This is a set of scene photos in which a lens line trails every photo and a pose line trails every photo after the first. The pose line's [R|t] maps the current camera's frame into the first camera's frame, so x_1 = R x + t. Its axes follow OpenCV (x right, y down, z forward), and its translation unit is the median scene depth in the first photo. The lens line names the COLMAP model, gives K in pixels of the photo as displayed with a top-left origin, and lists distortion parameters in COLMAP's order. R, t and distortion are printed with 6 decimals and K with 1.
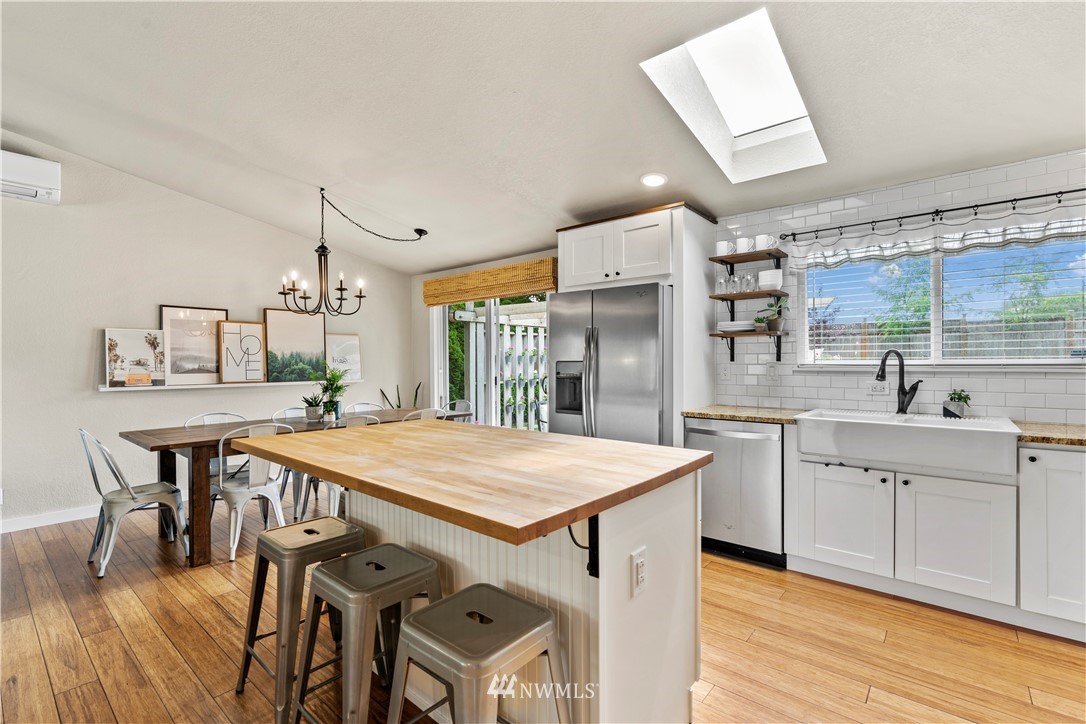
lens RADIAL K [[492.1, 0, 541.0], [0, 492.1, 363.1], [0, 0, 1]] dist [0.005332, 0.000747]
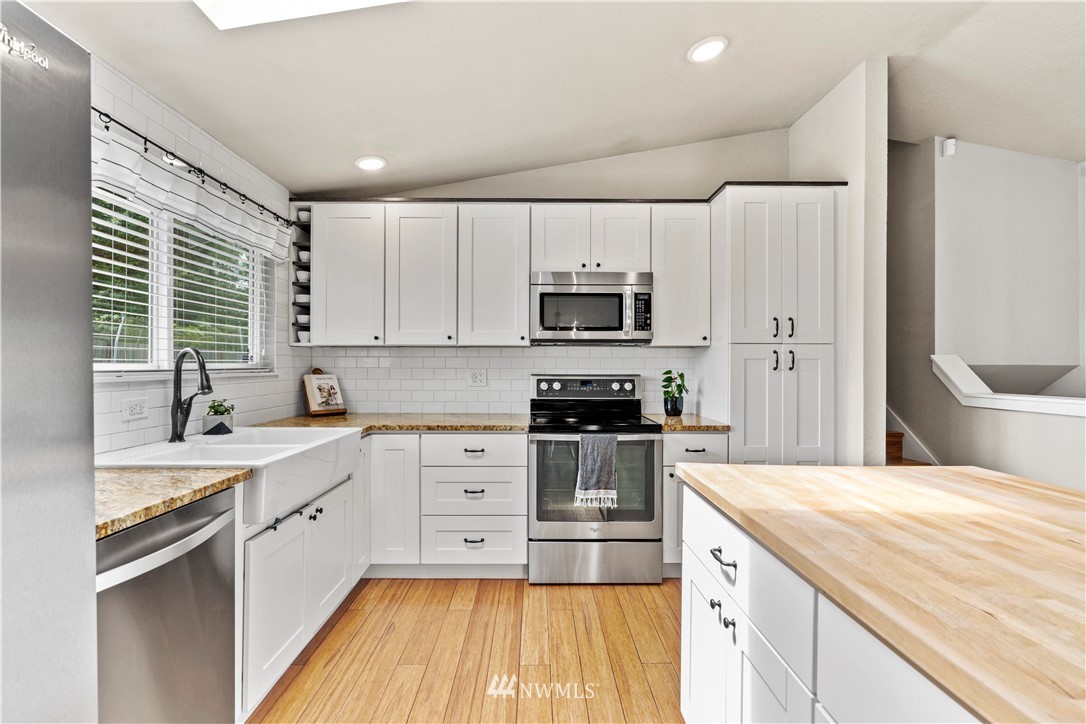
lens RADIAL K [[492.1, 0, 540.6], [0, 492.1, 363.5], [0, 0, 1]] dist [0.005332, 0.000747]
pose [[-0.646967, 0.006853, 0.762487, -0.122626], [0.005002, 0.999976, -0.004743, 0.000276], [-0.762501, 0.000746, -0.646986, 1.084759]]
